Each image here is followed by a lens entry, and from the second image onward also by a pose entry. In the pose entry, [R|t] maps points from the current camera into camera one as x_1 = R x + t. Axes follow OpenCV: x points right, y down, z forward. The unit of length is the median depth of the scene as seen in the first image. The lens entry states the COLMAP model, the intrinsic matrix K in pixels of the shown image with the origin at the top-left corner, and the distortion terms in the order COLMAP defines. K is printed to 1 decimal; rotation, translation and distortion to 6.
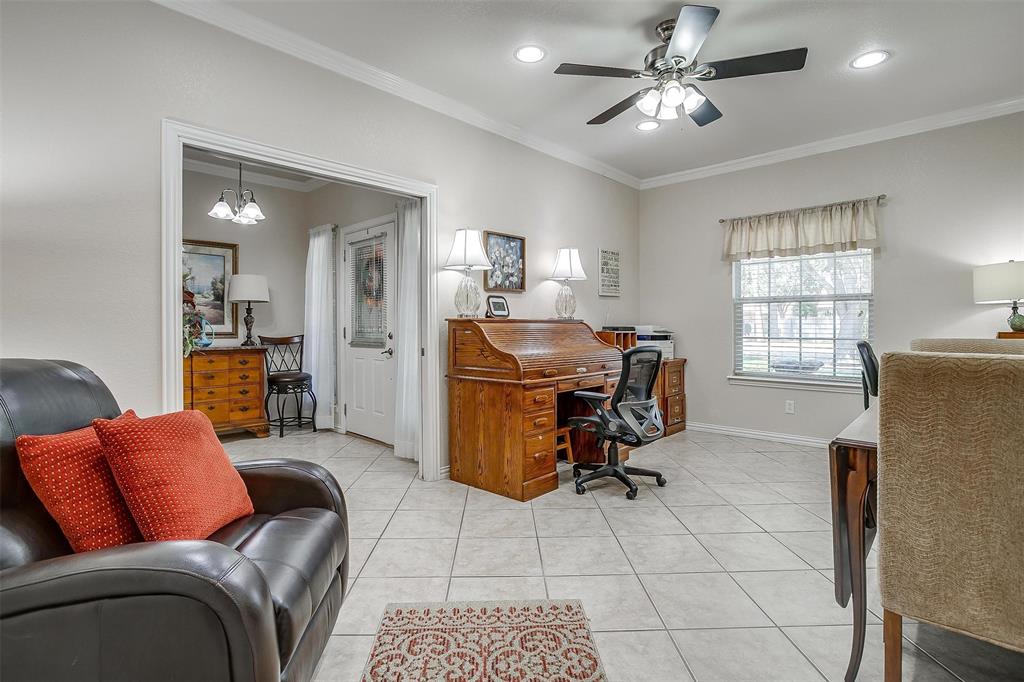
lens RADIAL K [[511.1, 0, 515.1], [0, 511.1, 335.1], [0, 0, 1]] dist [-0.013788, 0.005211]
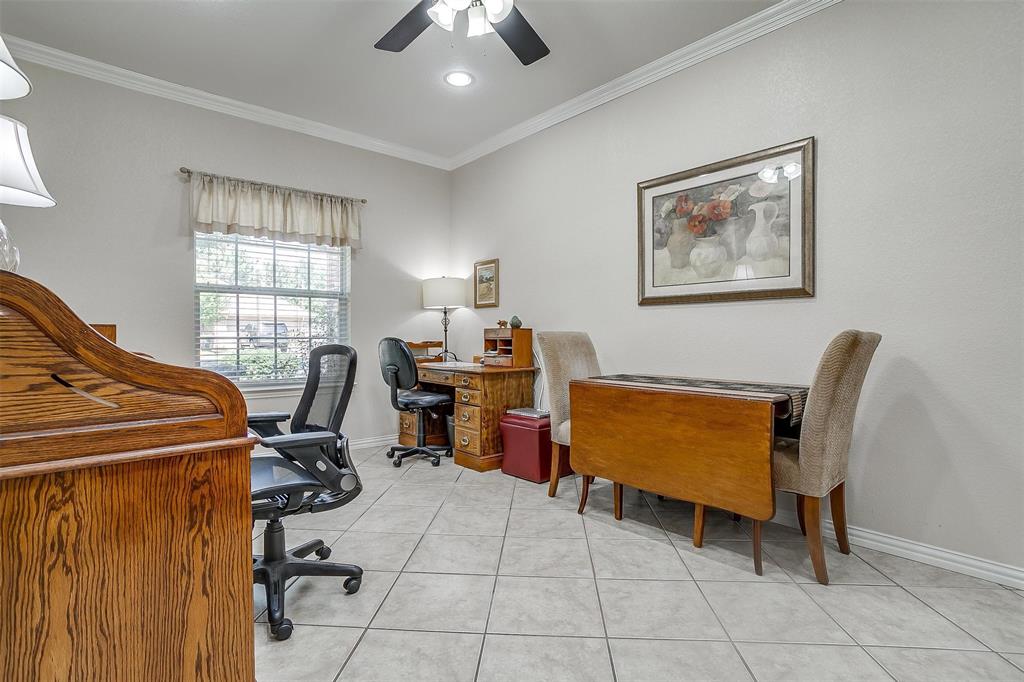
lens RADIAL K [[511.1, 0, 514.6], [0, 511.1, 337.3], [0, 0, 1]] dist [-0.013788, 0.005211]
pose [[0.099326, -0.006919, 0.995031, -0.279456], [0.006801, 0.999957, 0.006275, 0.004321], [-0.995032, 0.006144, 0.099369, 0.550713]]
